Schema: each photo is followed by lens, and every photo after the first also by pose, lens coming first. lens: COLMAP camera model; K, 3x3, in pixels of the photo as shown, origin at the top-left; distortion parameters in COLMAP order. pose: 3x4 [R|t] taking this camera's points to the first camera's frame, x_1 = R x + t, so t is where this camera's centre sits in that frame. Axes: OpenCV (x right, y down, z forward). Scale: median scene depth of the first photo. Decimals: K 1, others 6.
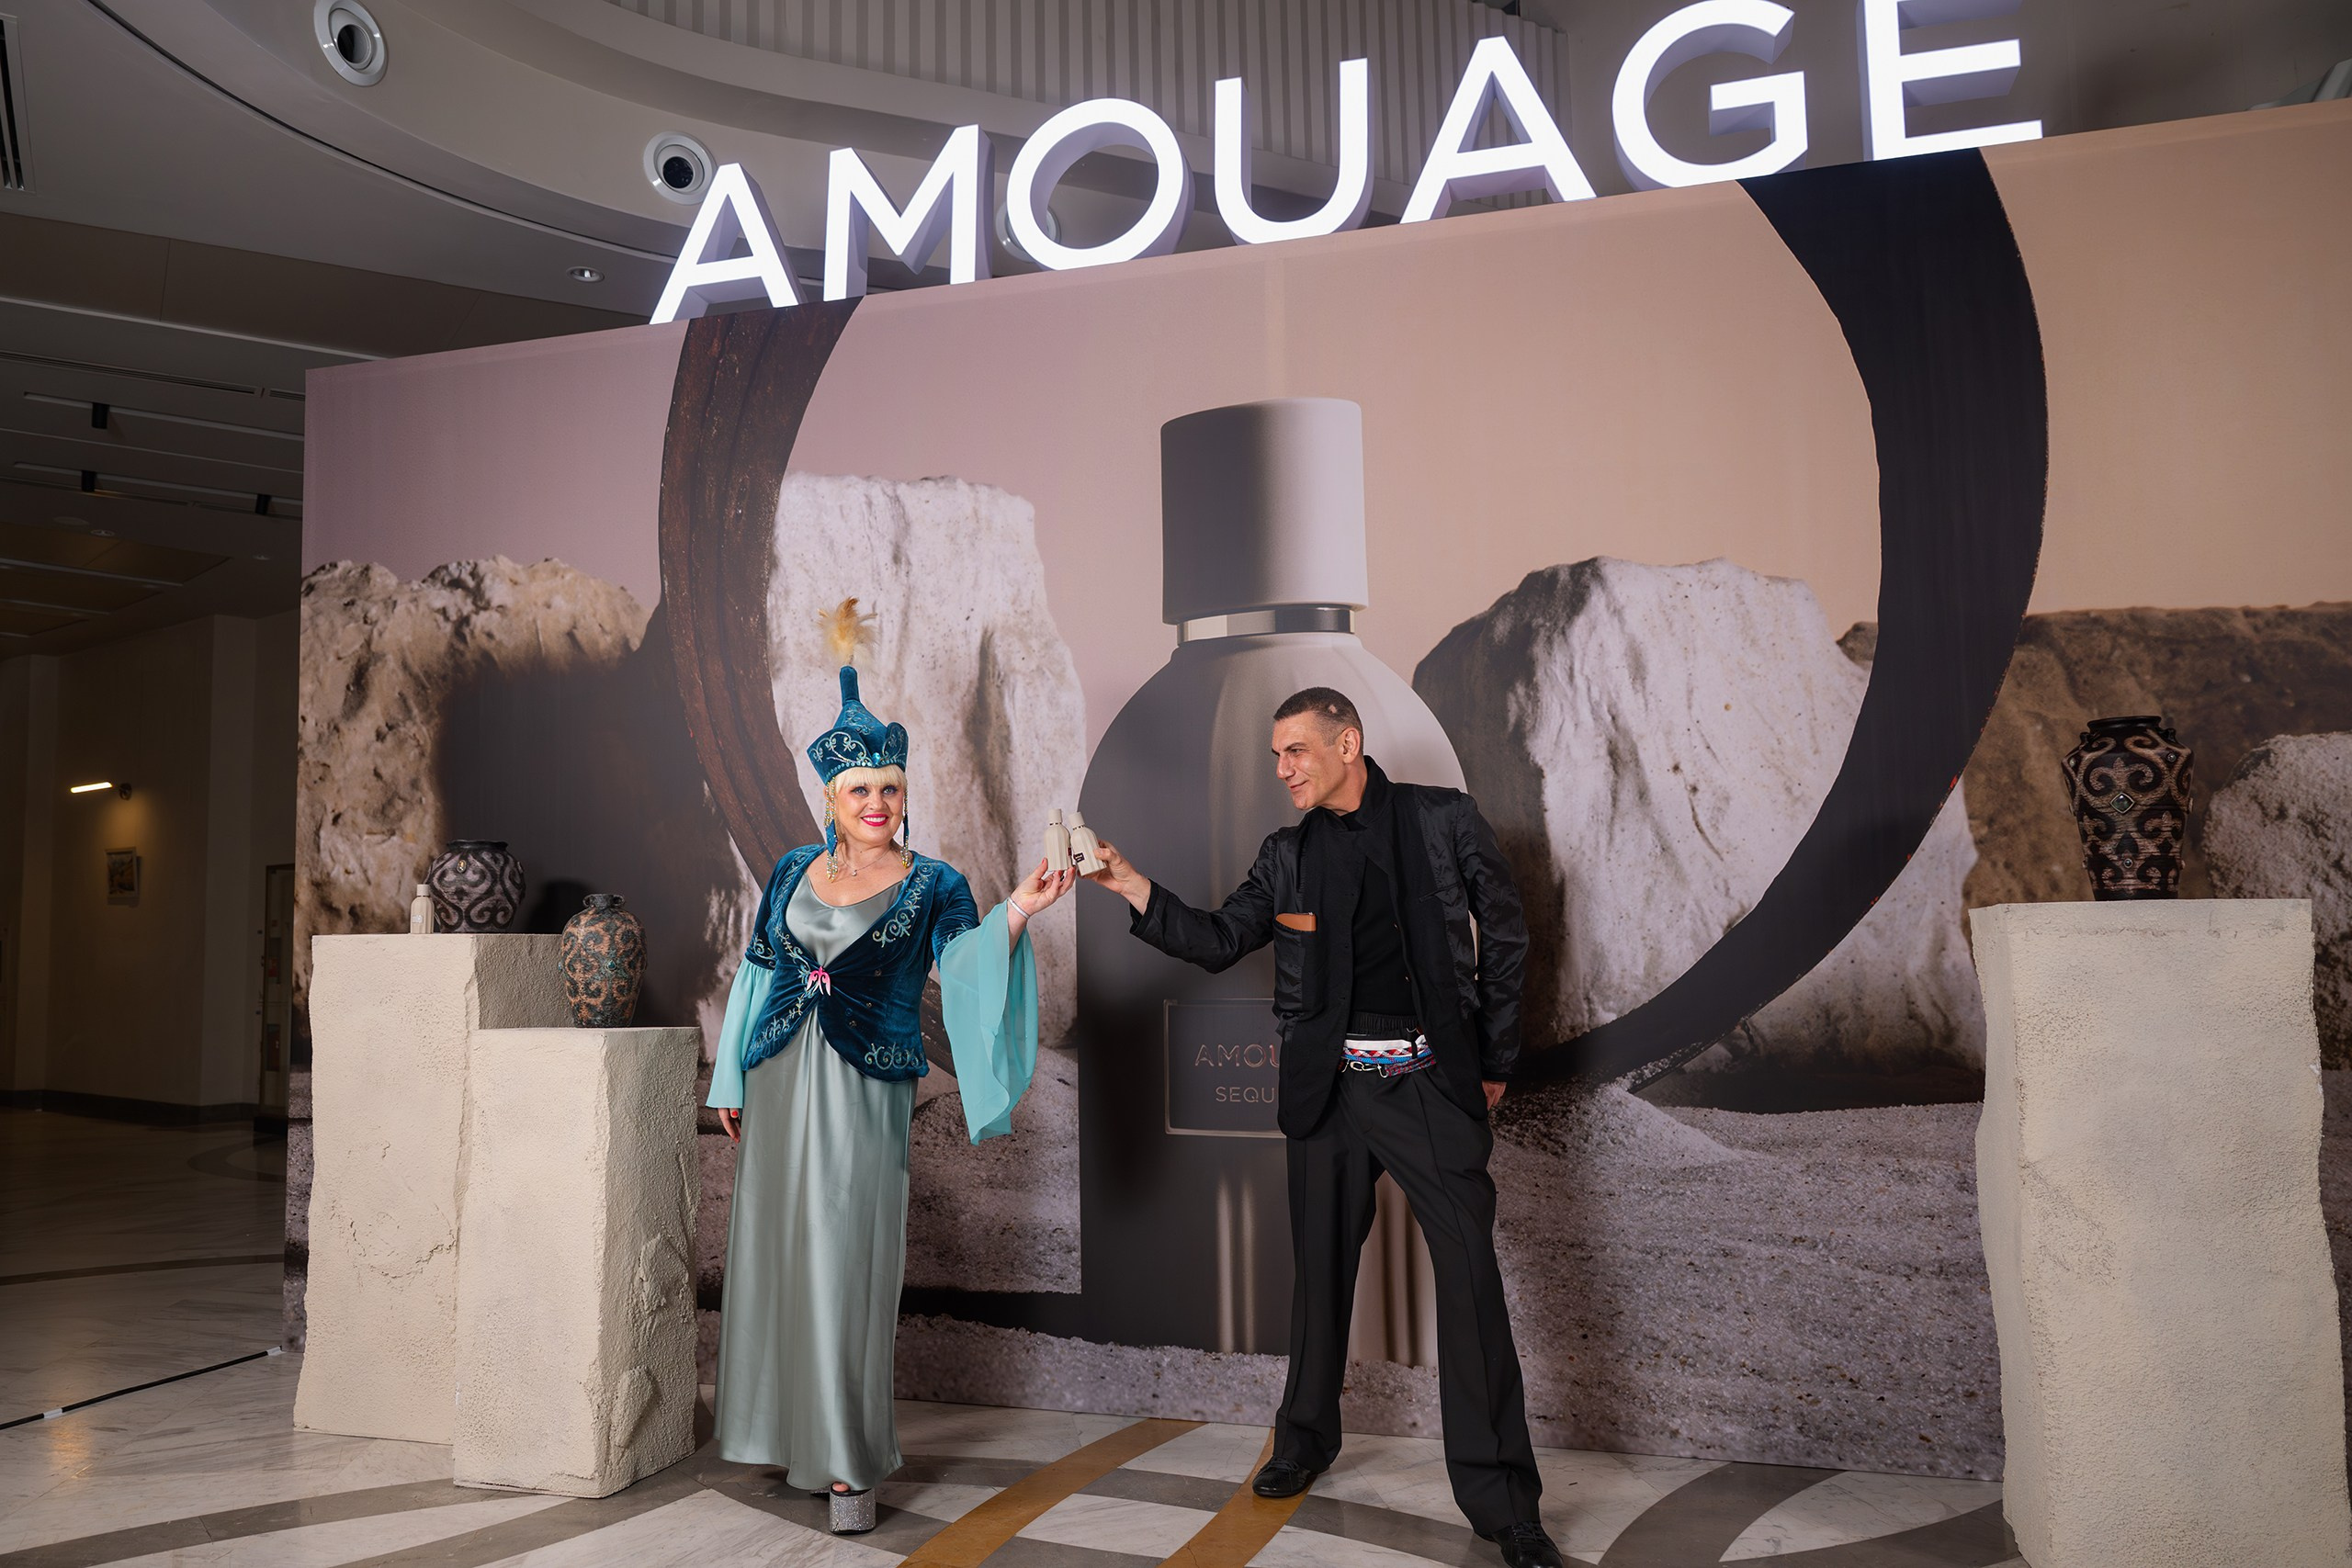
lens RADIAL K [[1707.6, 0, 1096.9], [0, 1707.6, 813.2], [0, 0, 1]] dist [-0.006182, 0.009655]
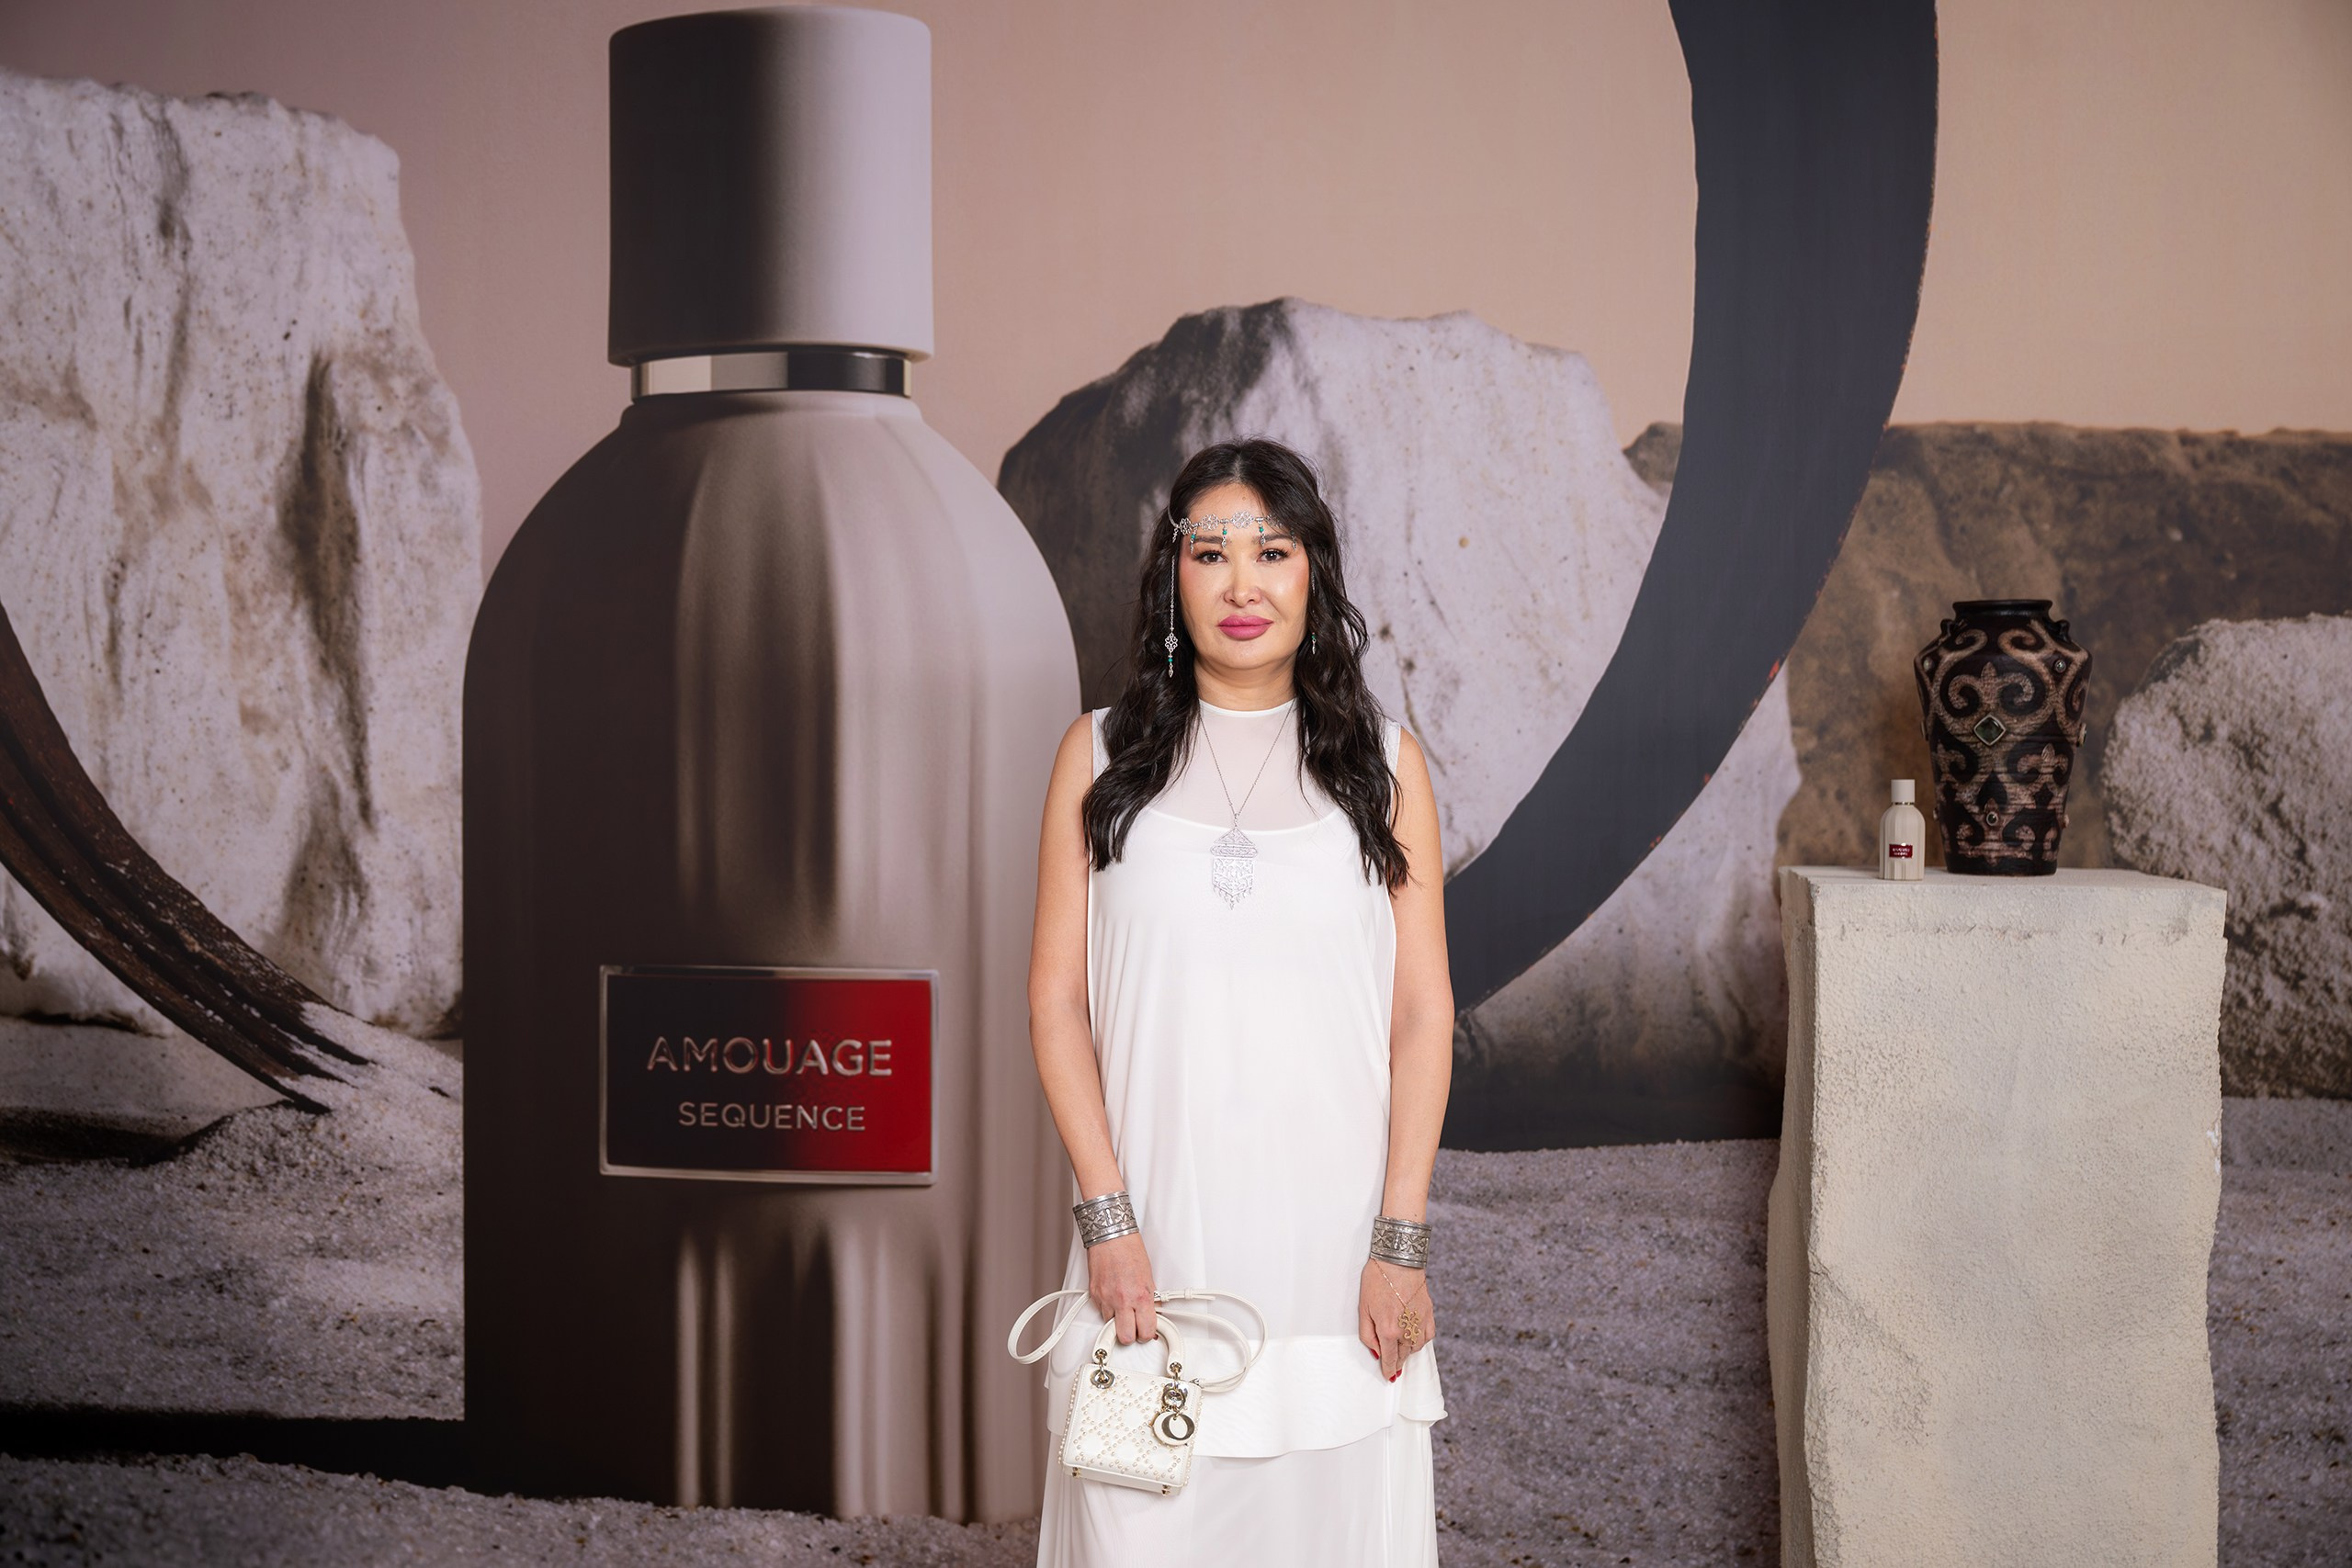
lens RADIAL K [[2382.6, 0, 1176.0], [0, 2382.6, 784.0], [0, 0, 1]] dist [0.005807, 0.005621]
pose [[0.982677, 0.014724, 0.184740, 0.089988], [-0.032394, 0.995139, 0.092999, -0.049998], [-0.182472, -0.097373, 0.978377, 0.108996]]
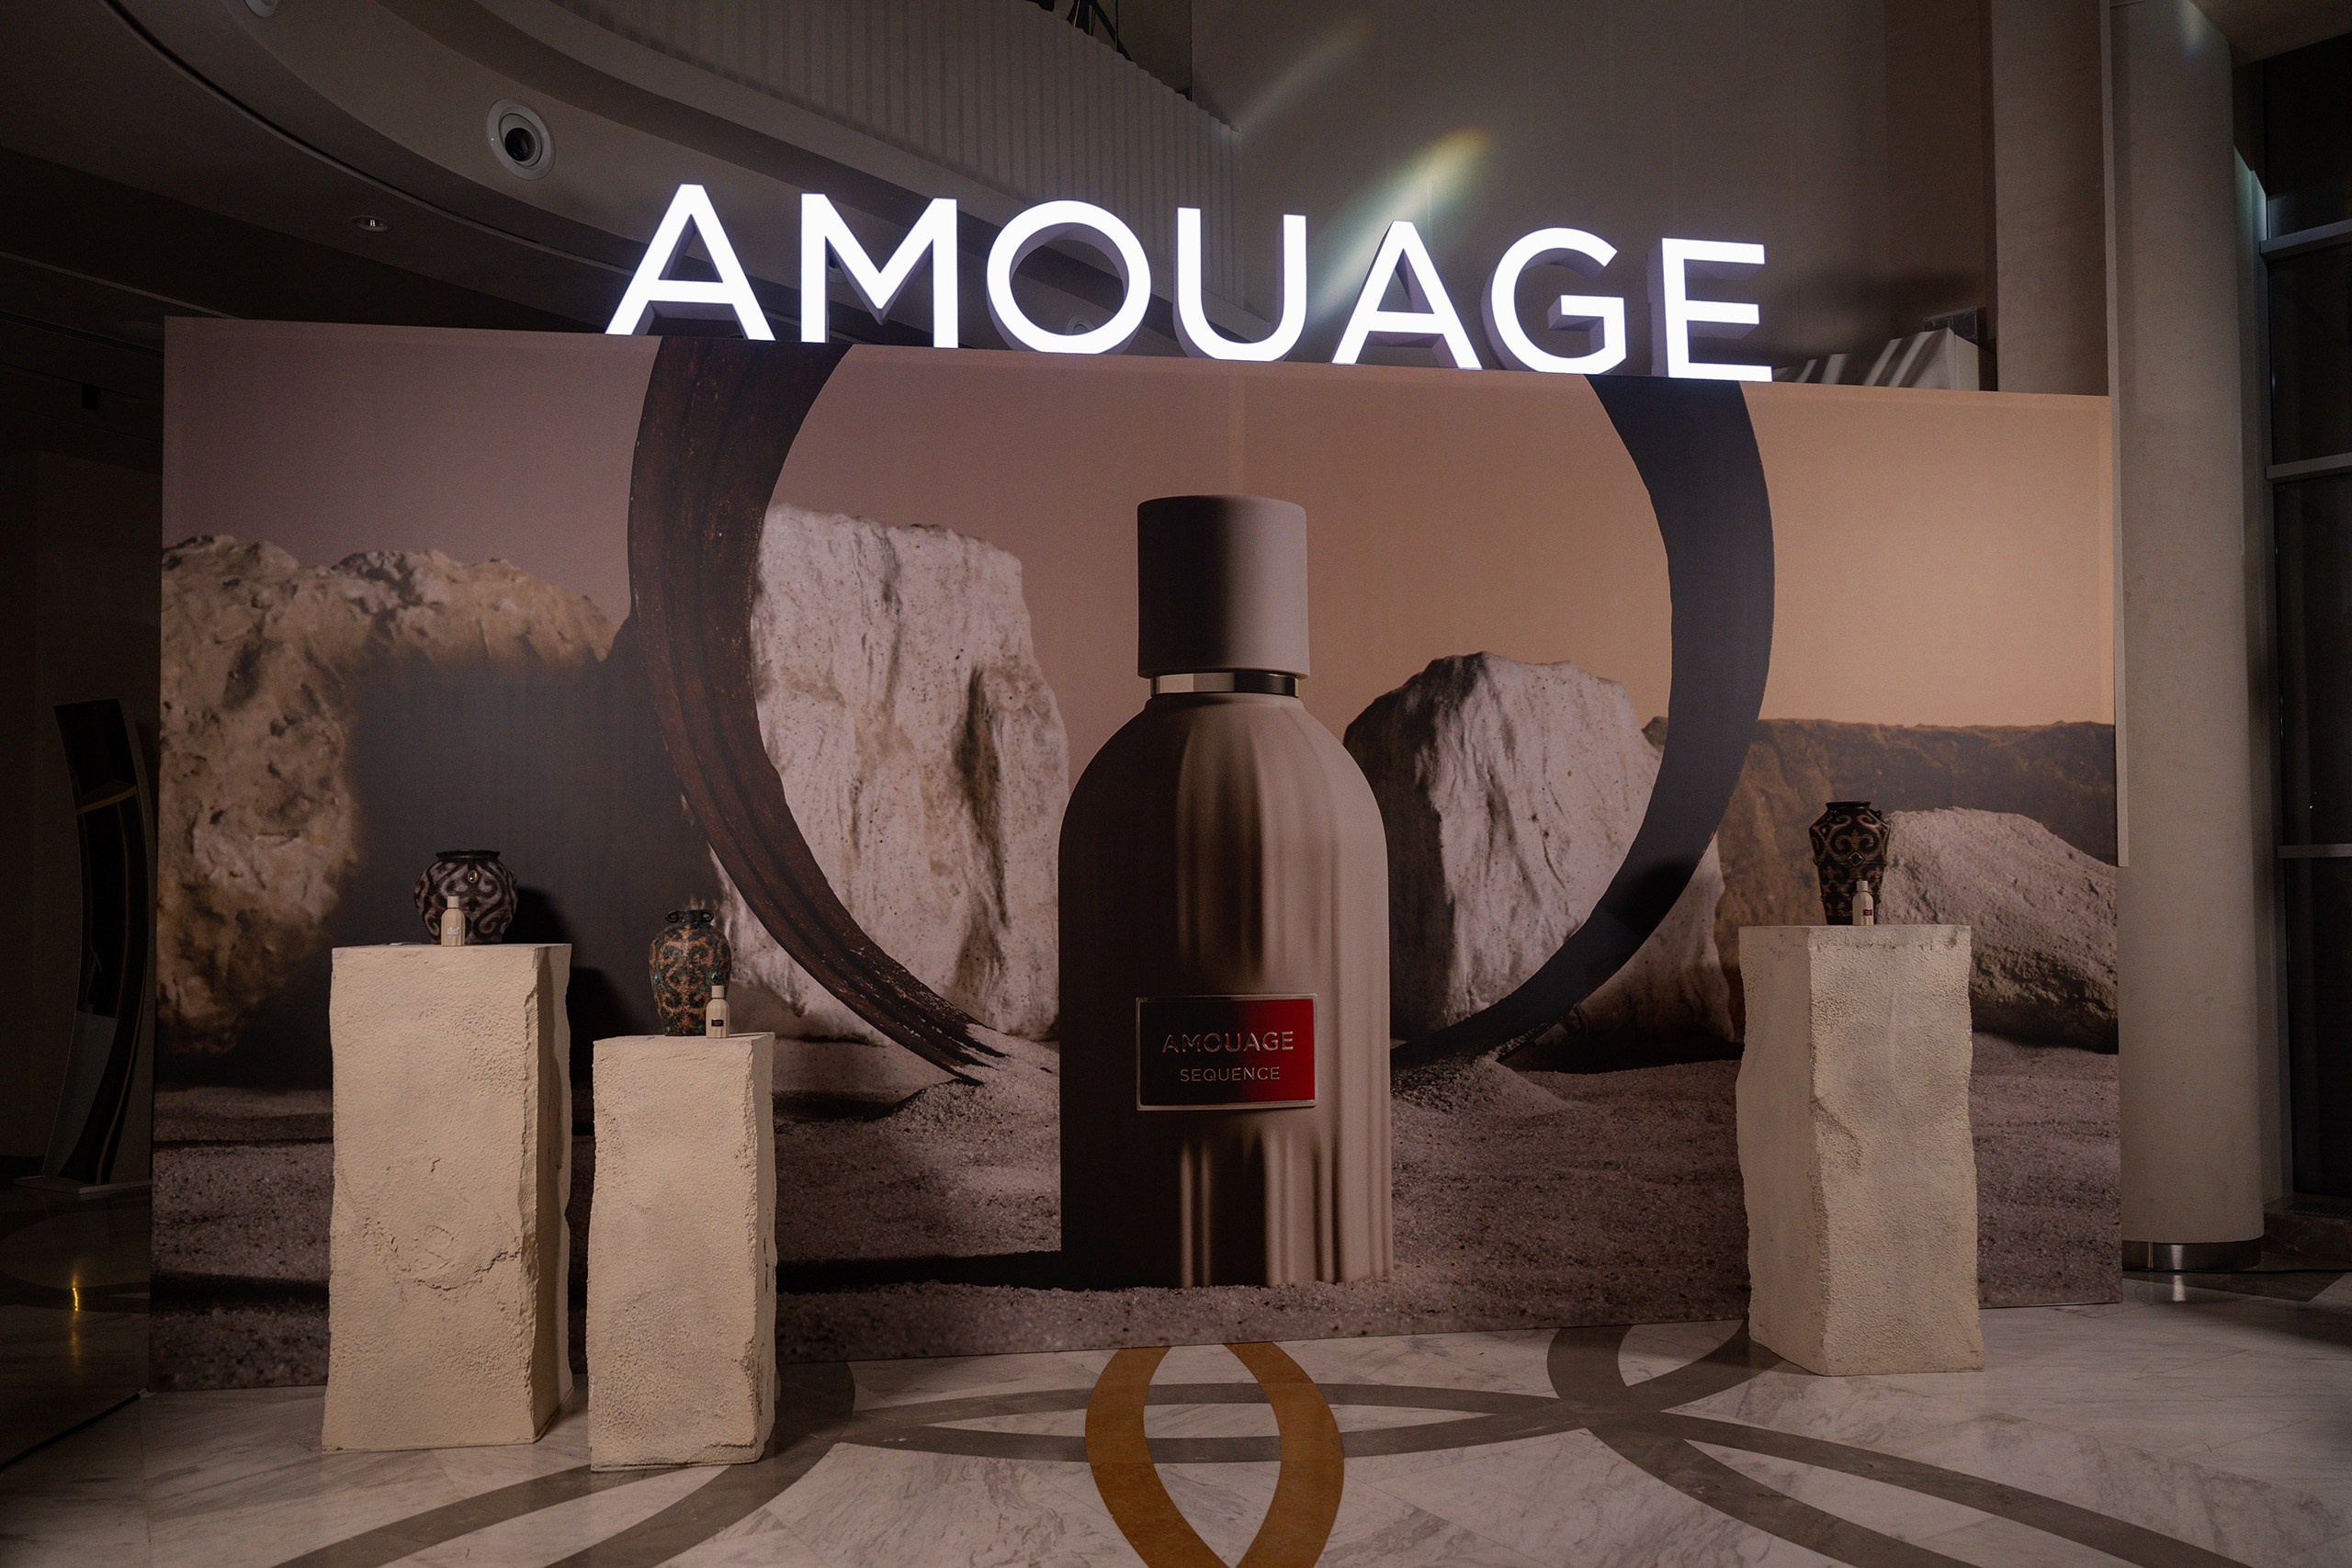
lens RADIAL K [[1782.4, 0, 1198.7], [0, 1782.4, 854.1], [0, 0, 1]] dist [-0.009012, 0.009586]
pose [[0.895650, 0.016219, 0.444464, -0.499783], [-0.035290, 0.998776, 0.034667, -0.036176], [-0.443358, -0.046734, 0.895126, -0.123398]]
